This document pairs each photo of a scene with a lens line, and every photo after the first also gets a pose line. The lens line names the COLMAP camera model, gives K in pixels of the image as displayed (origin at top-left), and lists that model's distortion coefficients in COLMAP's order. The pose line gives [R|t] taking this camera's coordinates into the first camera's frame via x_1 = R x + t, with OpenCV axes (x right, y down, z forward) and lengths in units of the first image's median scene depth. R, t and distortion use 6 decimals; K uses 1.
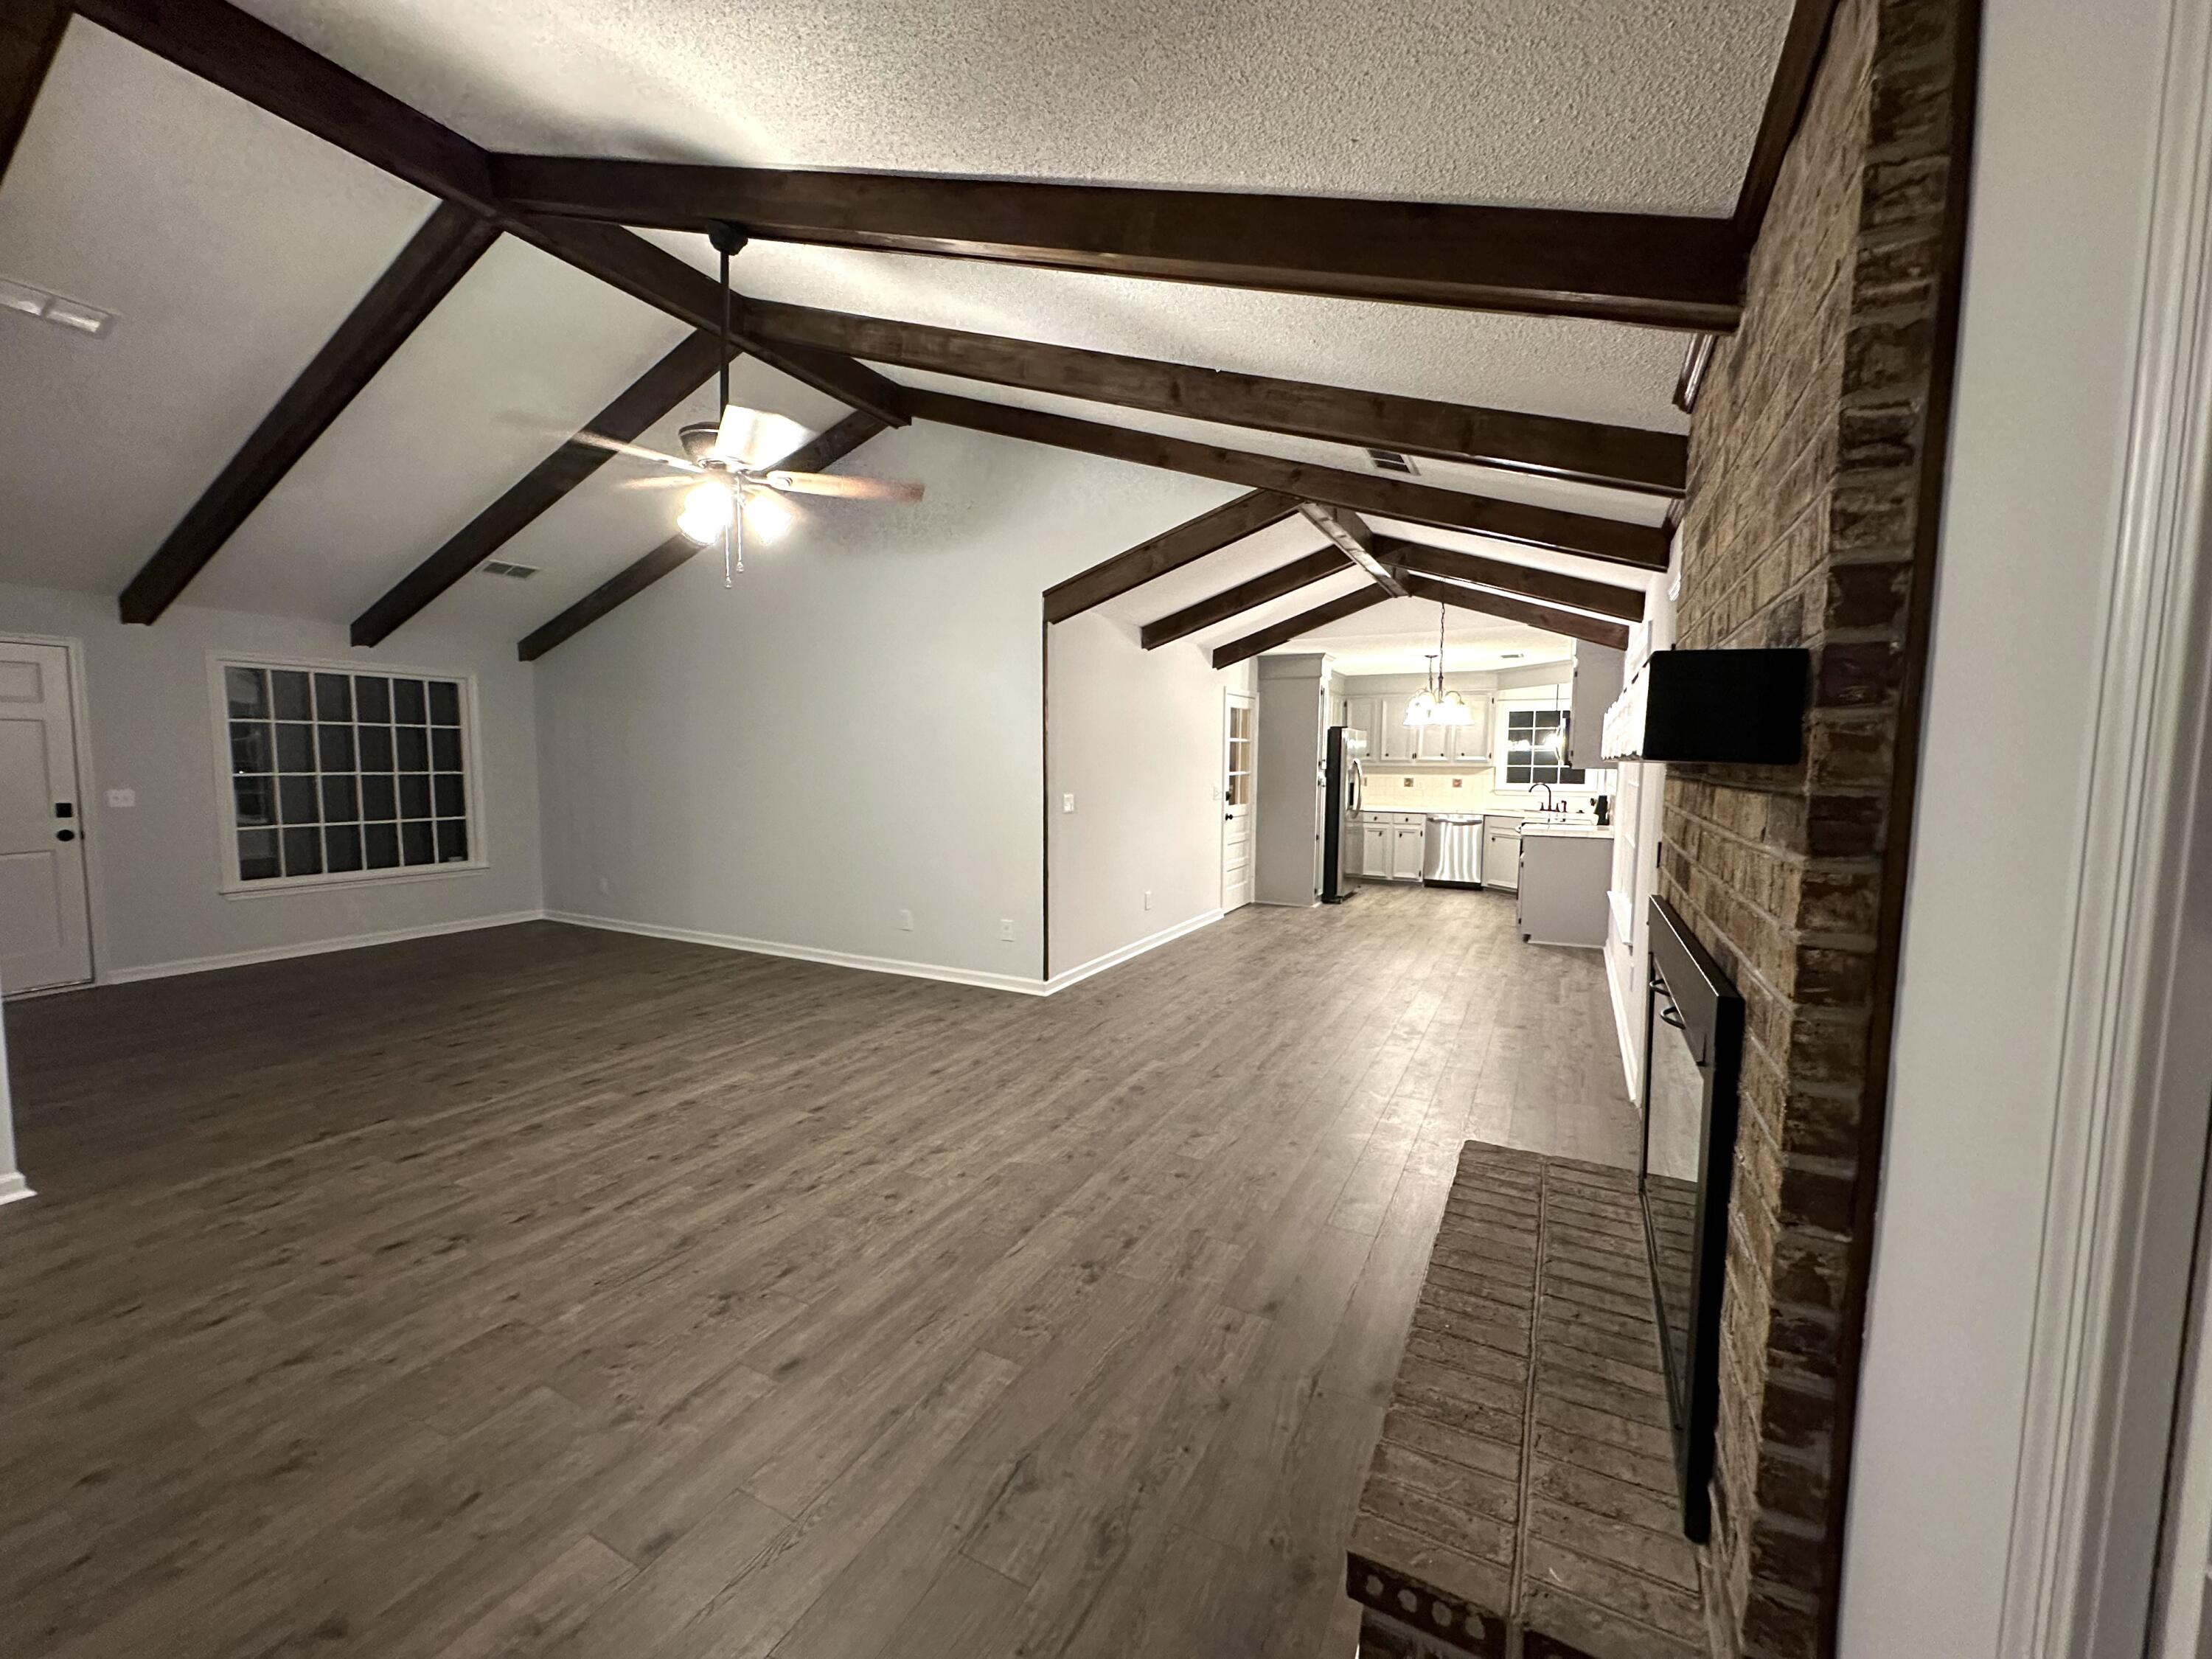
lens RADIAL K [[888.4, 0, 1102.3], [0, 888.4, 835.5], [0, 0, 1]] dist [-0.003451, -0.000037]
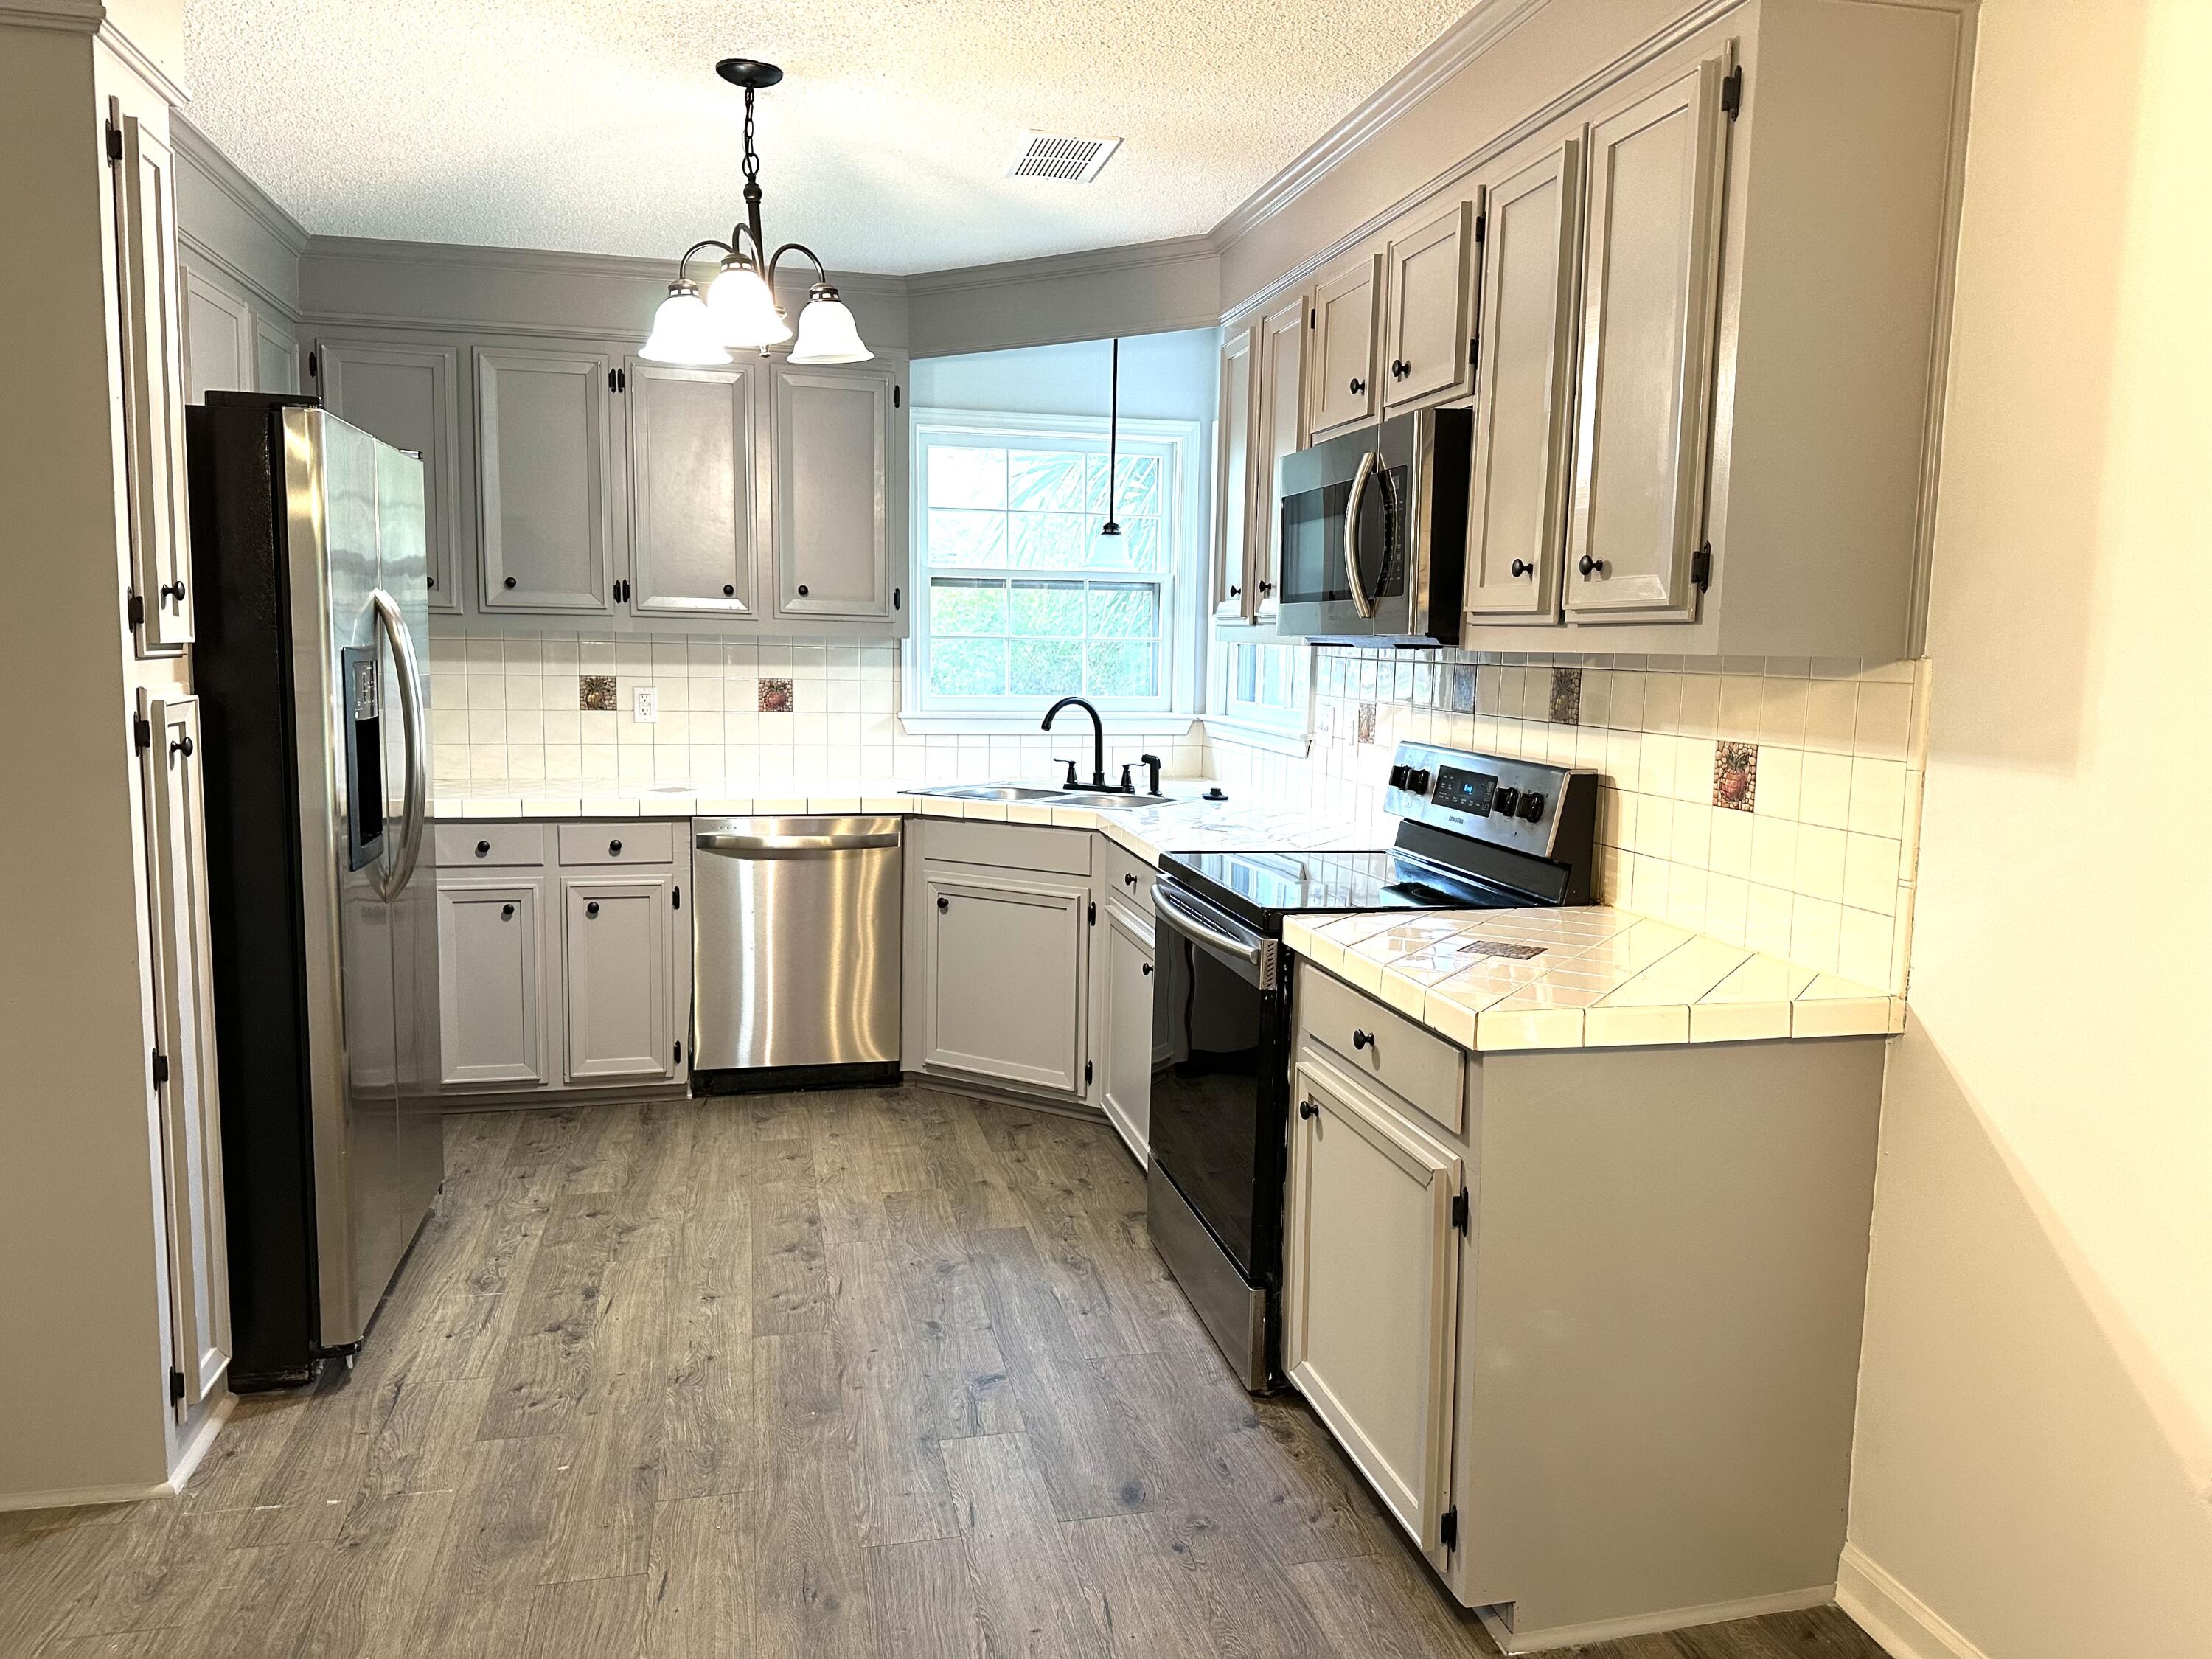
lens RADIAL K [[1534.1, 0, 1112.8], [0, 1534.1, 814.9], [0, 0, 1]] dist [0.008096, -0.000201]
pose [[0.746553, -0.070722, 0.661557, 0.170428], [0.043479, 0.997395, 0.057559, -0.047249], [-0.663904, -0.014206, 0.747683, 0.609429]]
